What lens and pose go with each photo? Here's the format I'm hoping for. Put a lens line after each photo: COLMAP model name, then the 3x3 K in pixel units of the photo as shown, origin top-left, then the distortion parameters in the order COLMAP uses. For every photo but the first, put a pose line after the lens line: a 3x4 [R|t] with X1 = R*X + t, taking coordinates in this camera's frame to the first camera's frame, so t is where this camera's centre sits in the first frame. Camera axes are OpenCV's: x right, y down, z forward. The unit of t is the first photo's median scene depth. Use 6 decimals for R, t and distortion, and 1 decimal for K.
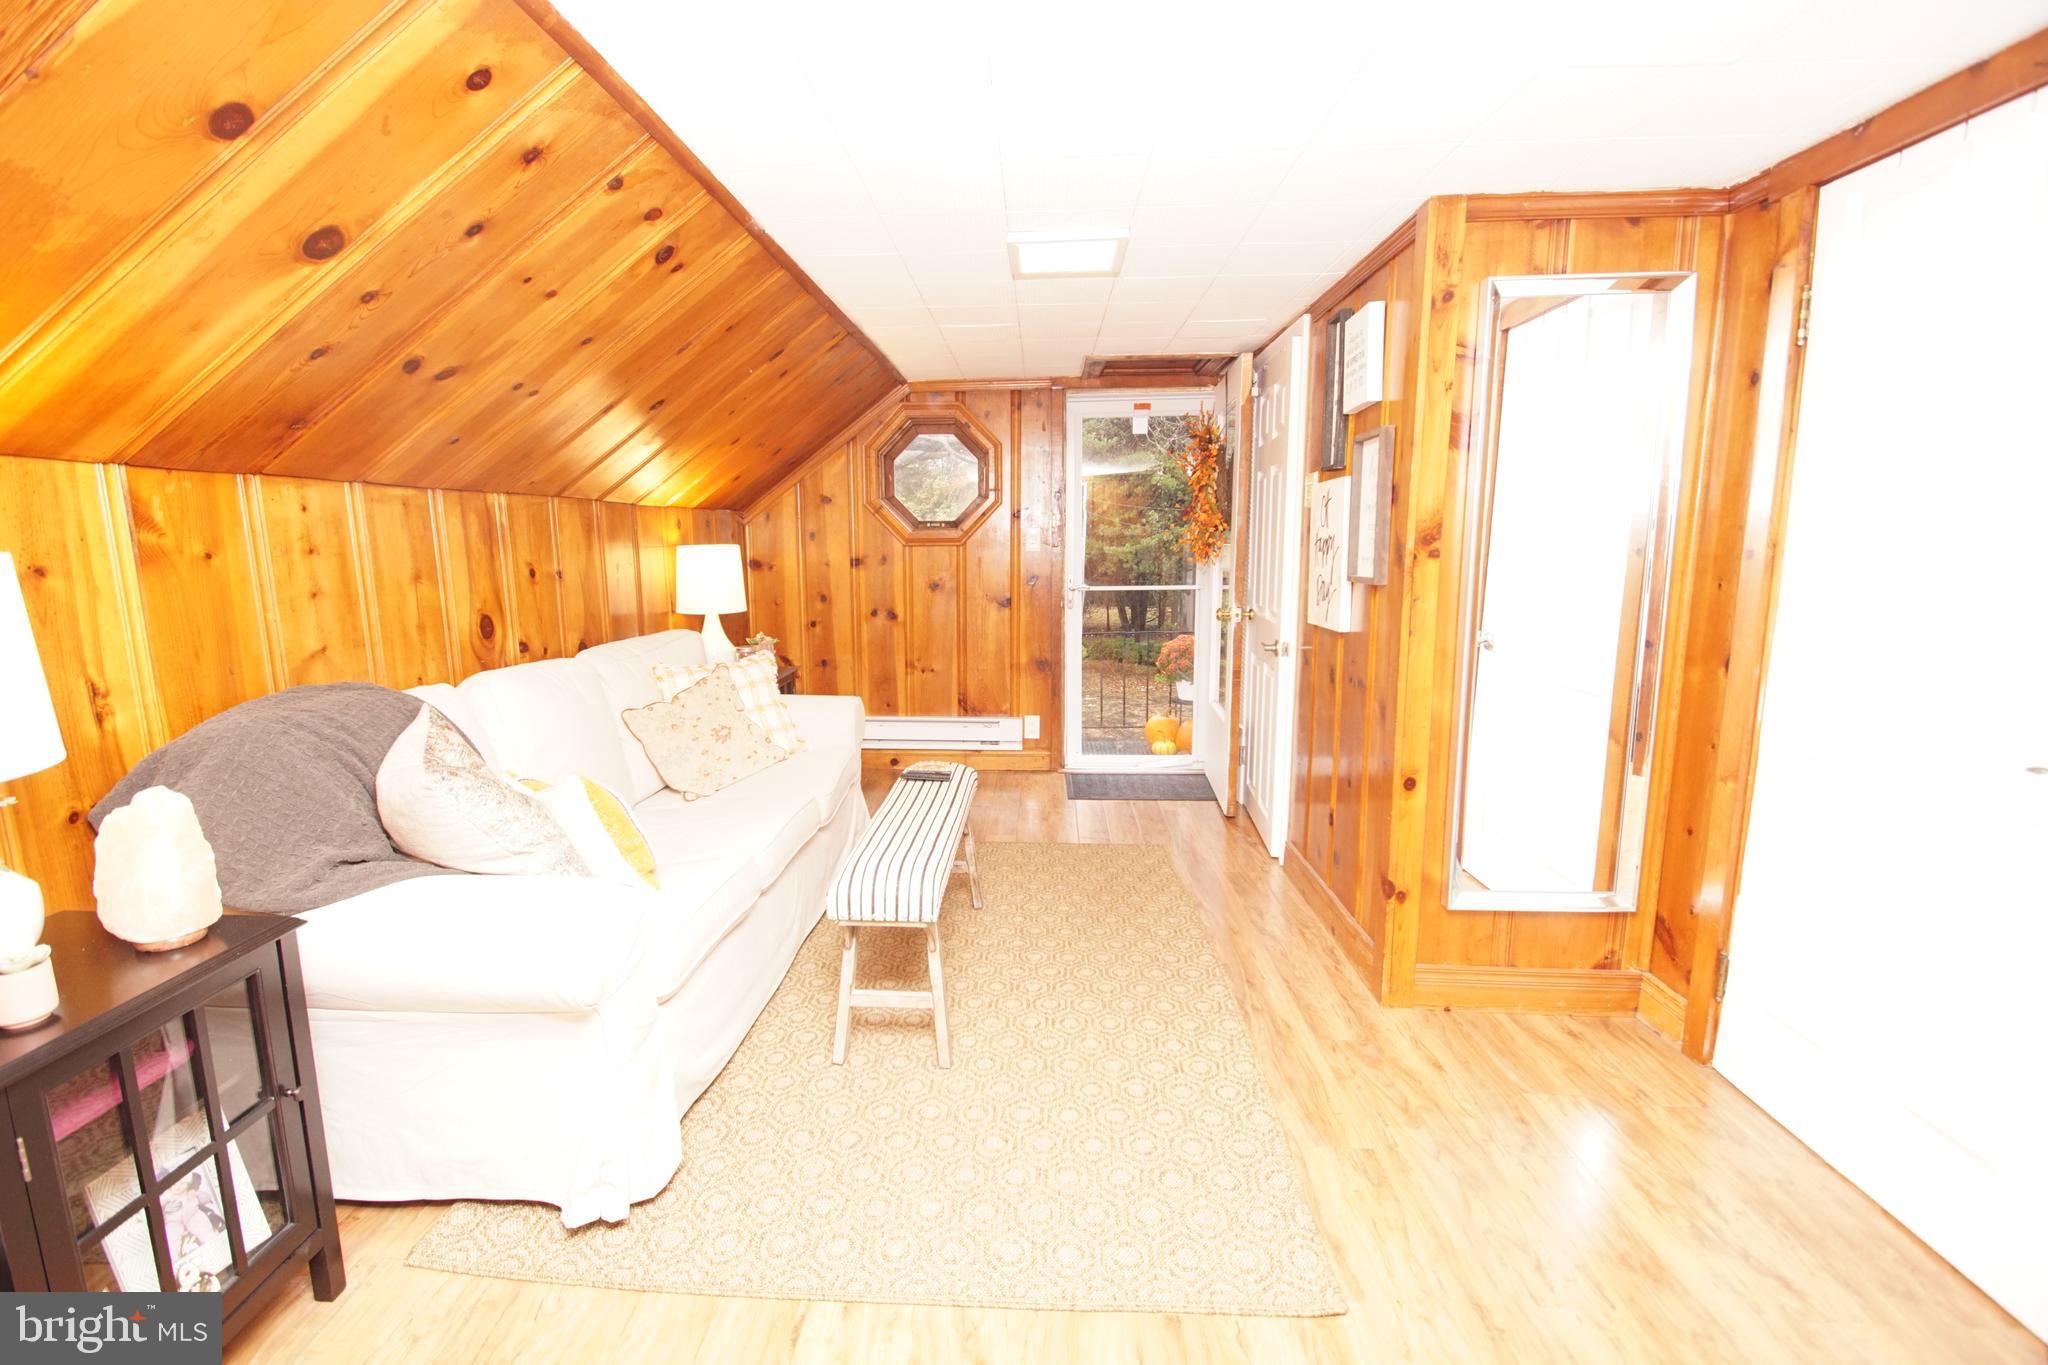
lens RADIAL K [[902.7, 0, 988.7], [0, 902.7, 688.5], [0, 0, 1]] dist [-0.005859, -0.004731]
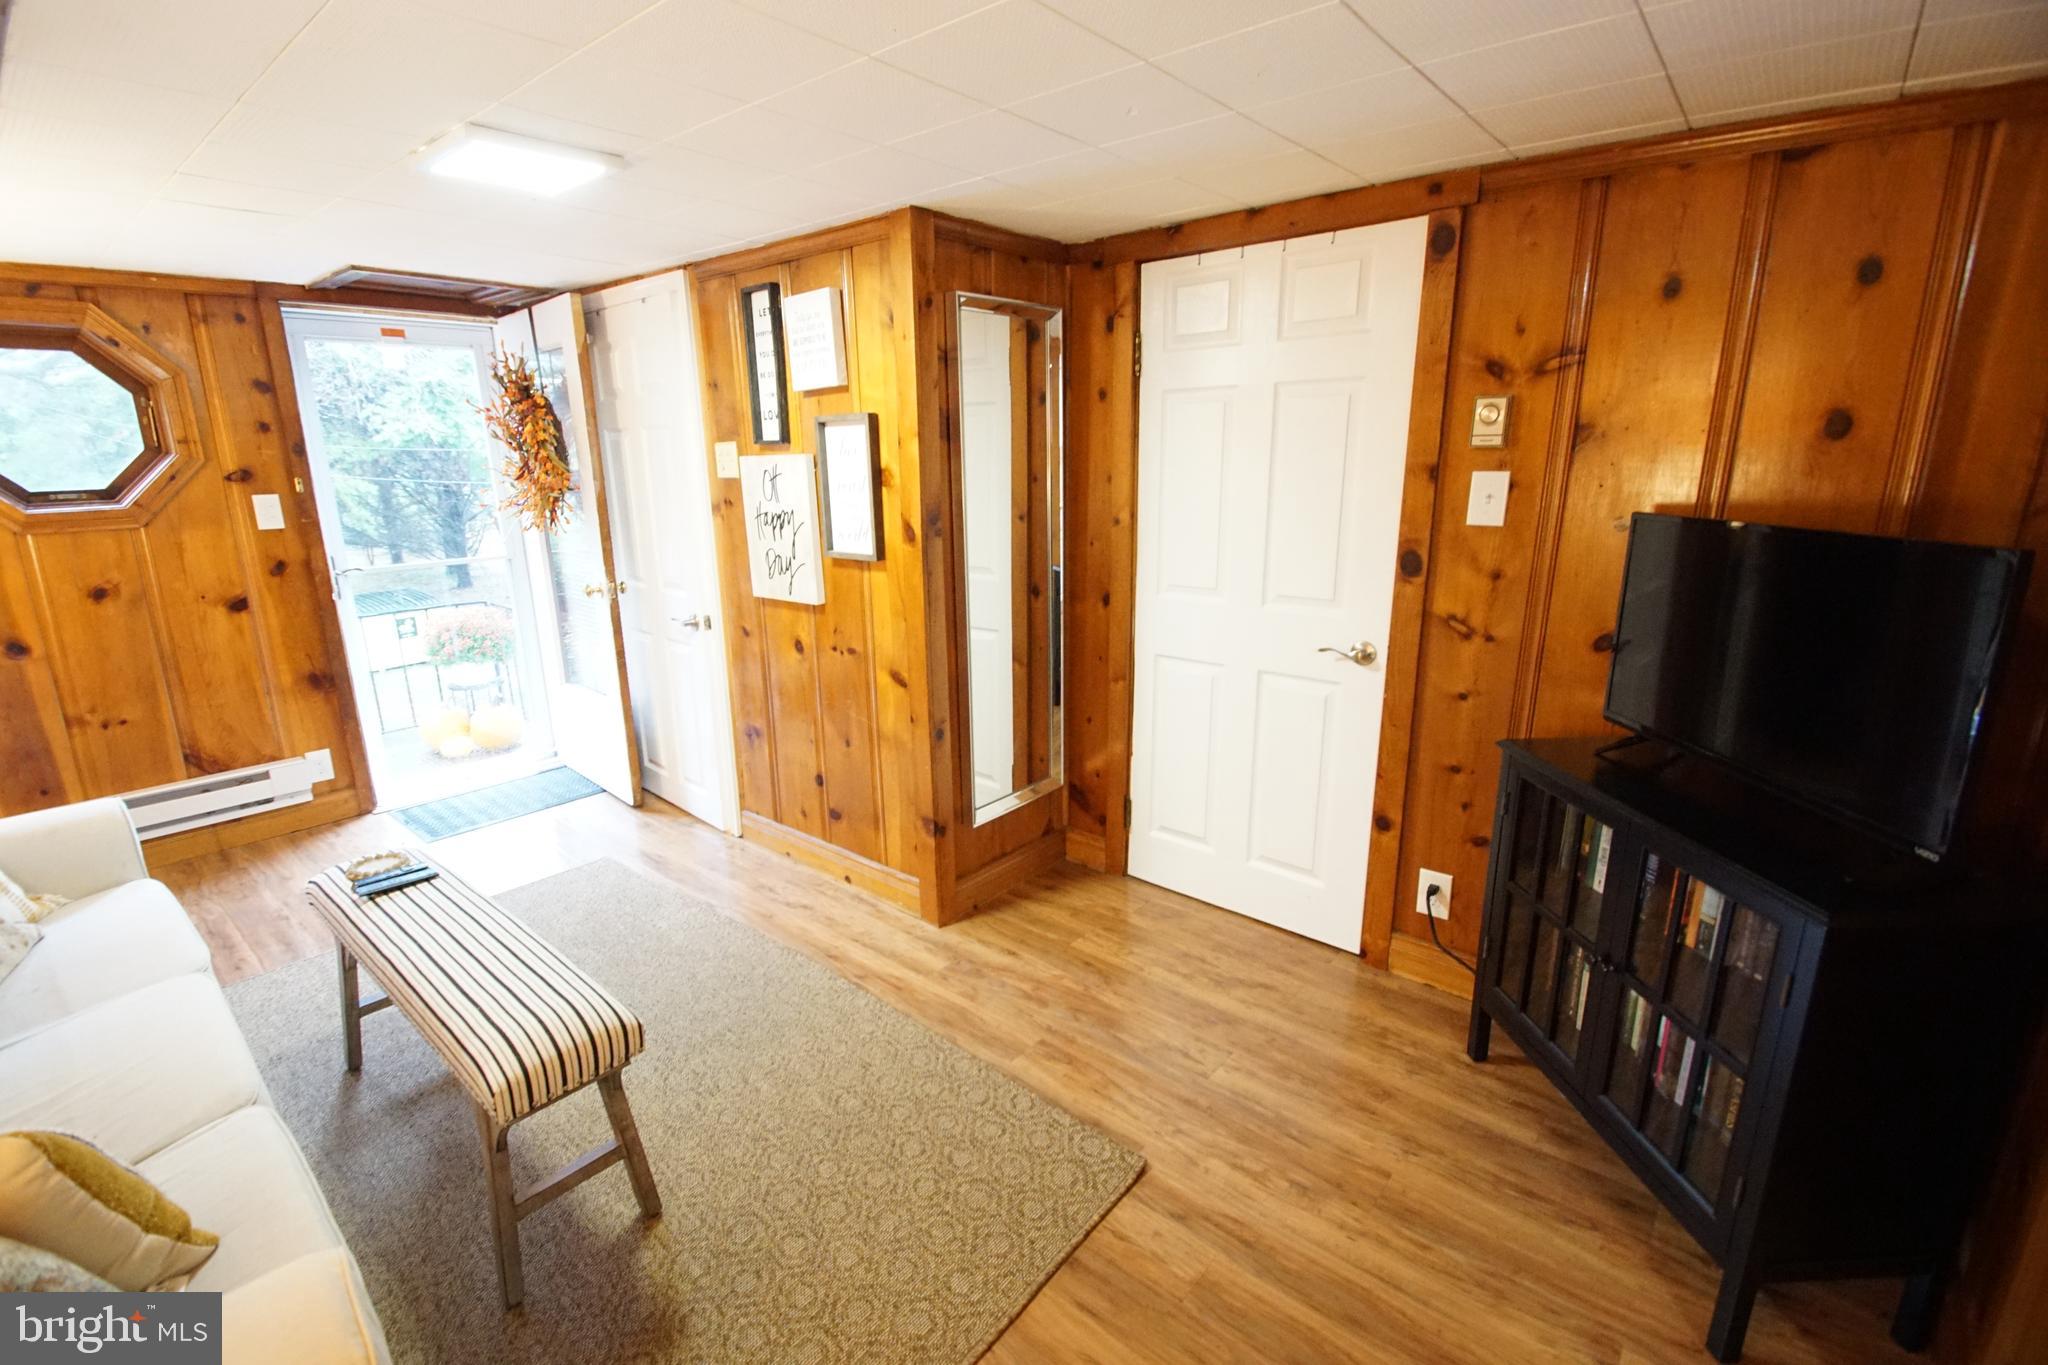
lens RADIAL K [[902.7, 0, 993.7], [0, 902.7, 689.9], [0, 0, 1]] dist [-0.005859, -0.004731]
pose [[0.610601, -0.202739, 0.765548, -0.195288], [0.137994, 0.979125, 0.149236, -0.060950], [-0.779823, 0.014518, 0.625831, 0.123254]]
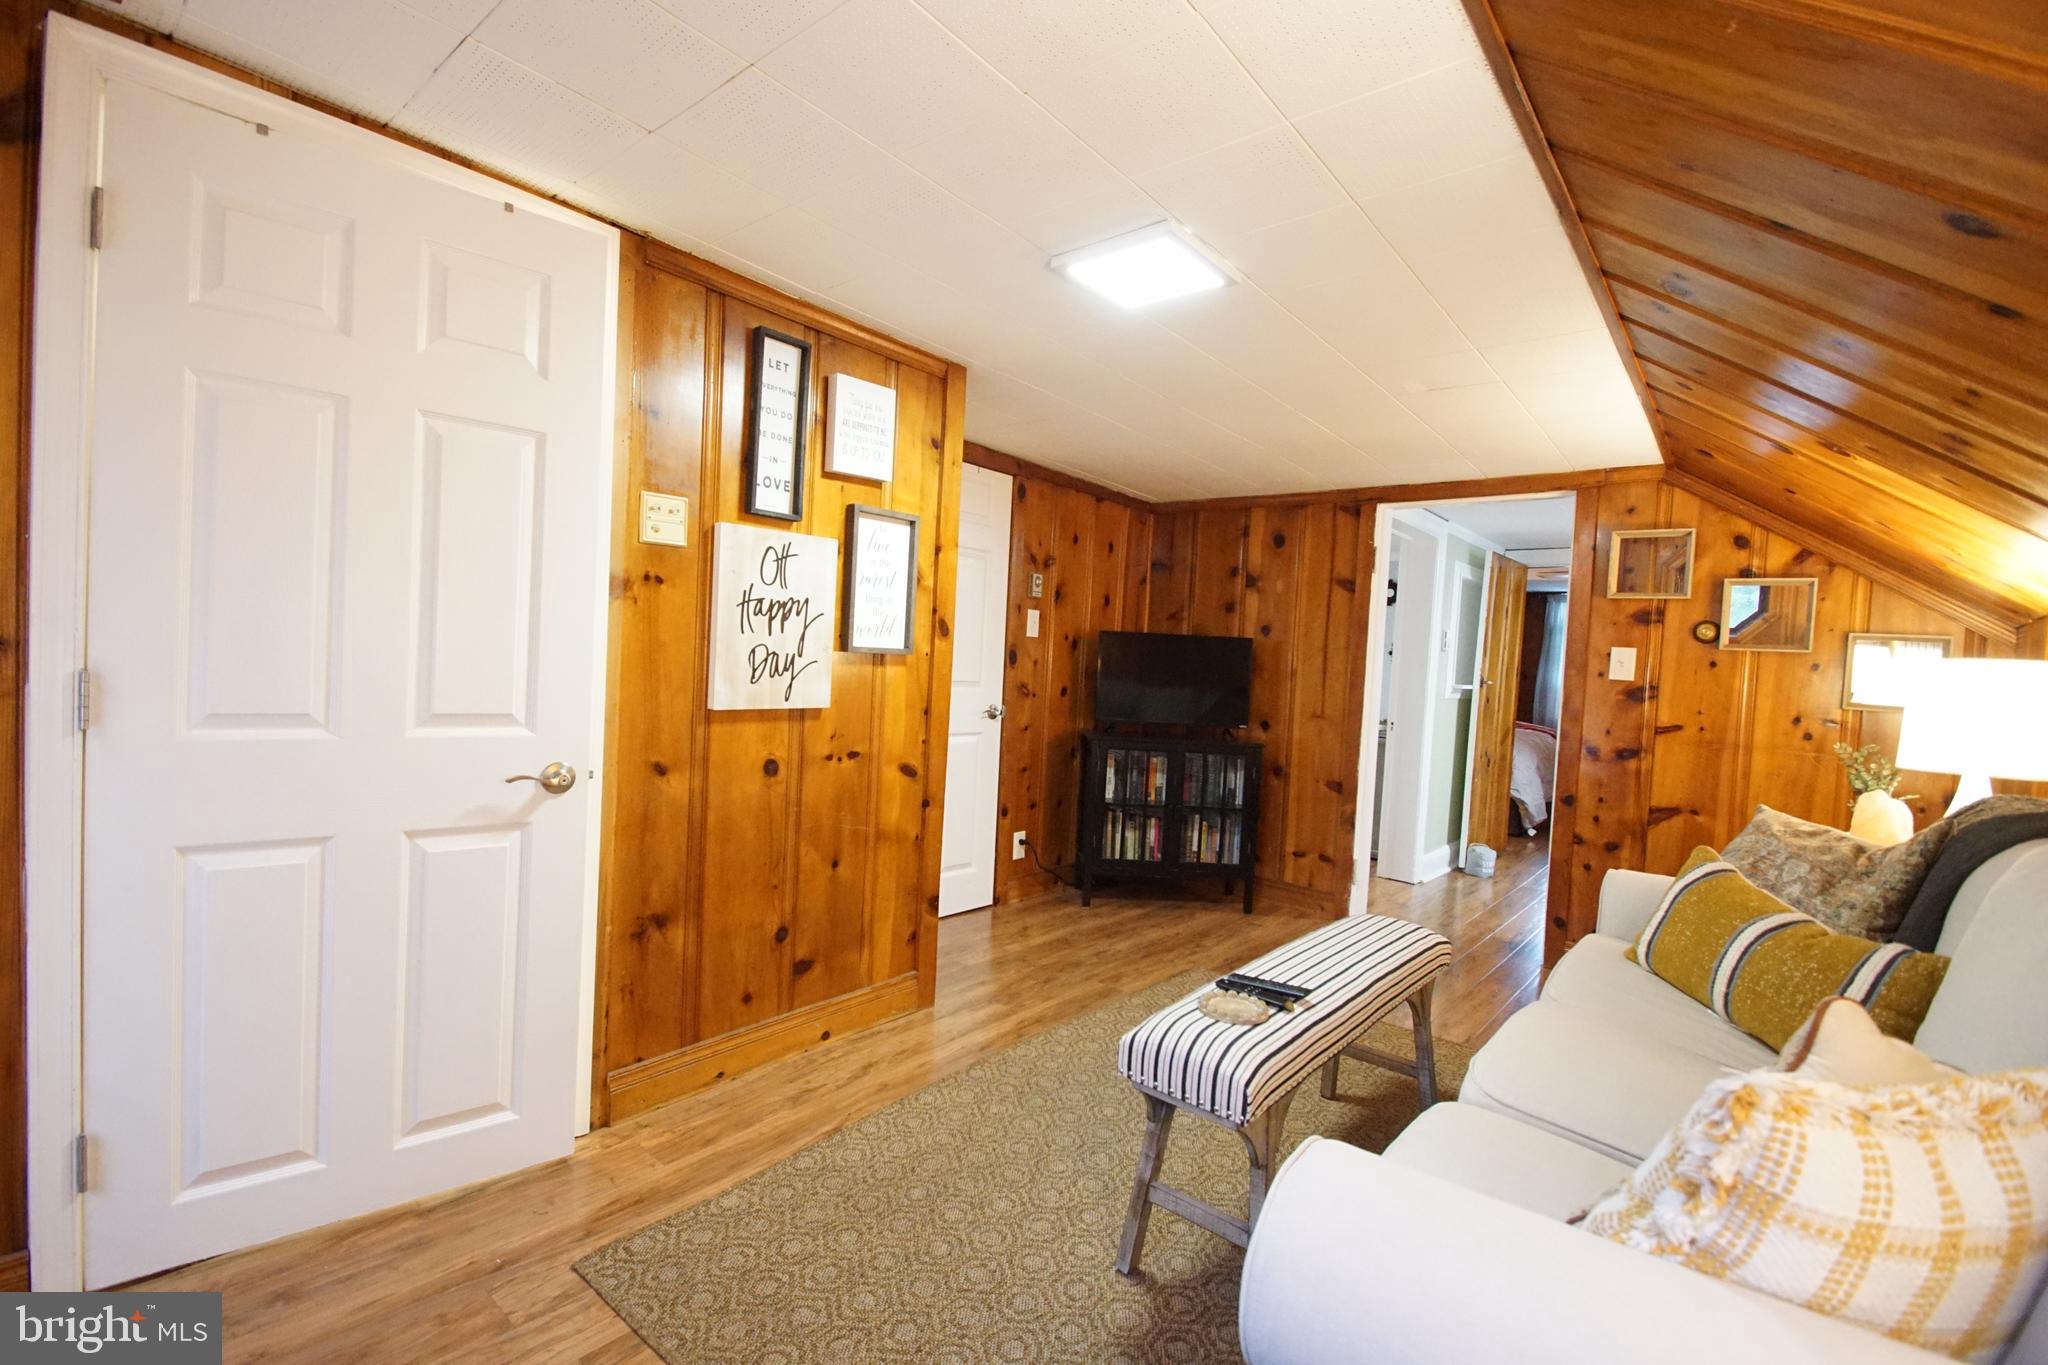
lens RADIAL K [[902.7, 0, 984.3], [0, 902.7, 689.8], [0, 0, 1]] dist [-0.005859, -0.004731]
pose [[-0.788528, -0.050348, 0.612935, -0.187075], [0.057140, 0.986335, 0.154529, -0.136867], [-0.612339, 0.156874, -0.774875, 1.033588]]
